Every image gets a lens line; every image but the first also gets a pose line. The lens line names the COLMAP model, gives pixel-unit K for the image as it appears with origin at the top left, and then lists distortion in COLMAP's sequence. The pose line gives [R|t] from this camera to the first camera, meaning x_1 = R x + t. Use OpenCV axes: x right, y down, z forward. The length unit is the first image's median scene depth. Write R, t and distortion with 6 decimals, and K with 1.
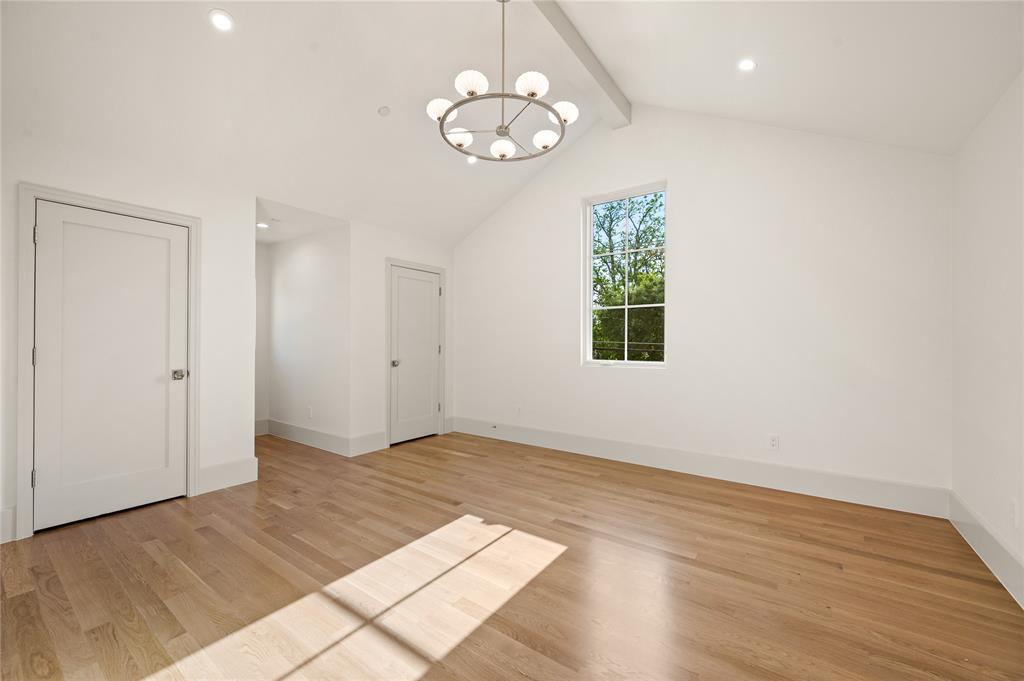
lens RADIAL K [[404.8, 0, 513.7], [0, 404.8, 343.7], [0, 0, 1]] dist [0.000647, -0.000538]
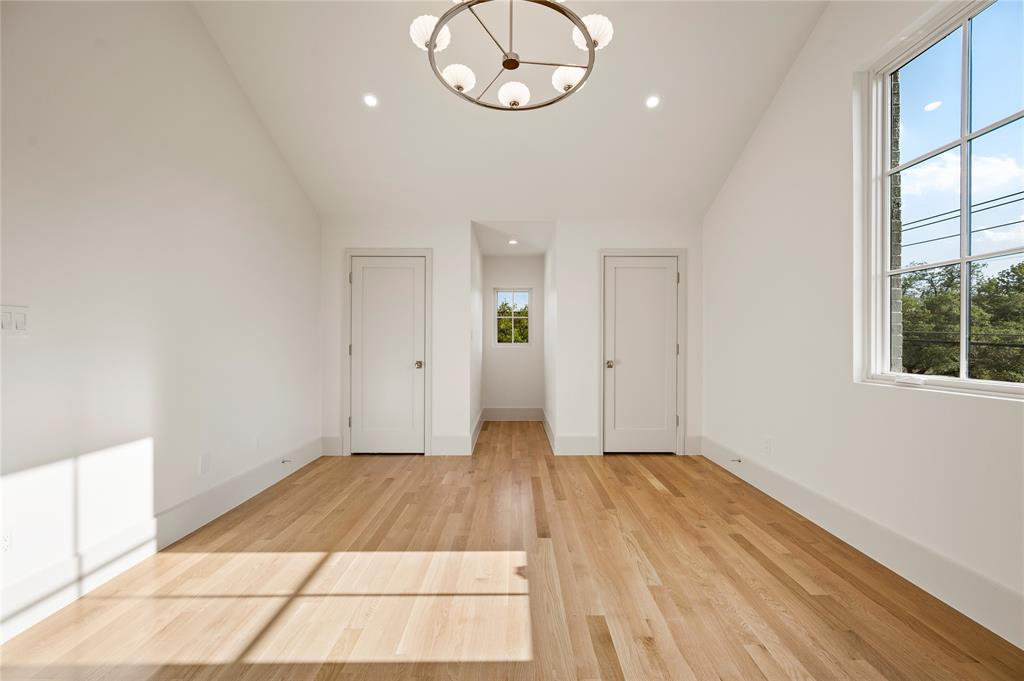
lens RADIAL K [[404.8, 0, 513.8], [0, 404.8, 340.5], [0, 0, 1]] dist [0.000647, -0.000538]
pose [[0.587174, -0.005385, -0.809442, 0.485574], [0.001001, 0.999982, -0.005926, 0.002495], [0.809460, 0.002670, 0.587169, 0.457832]]
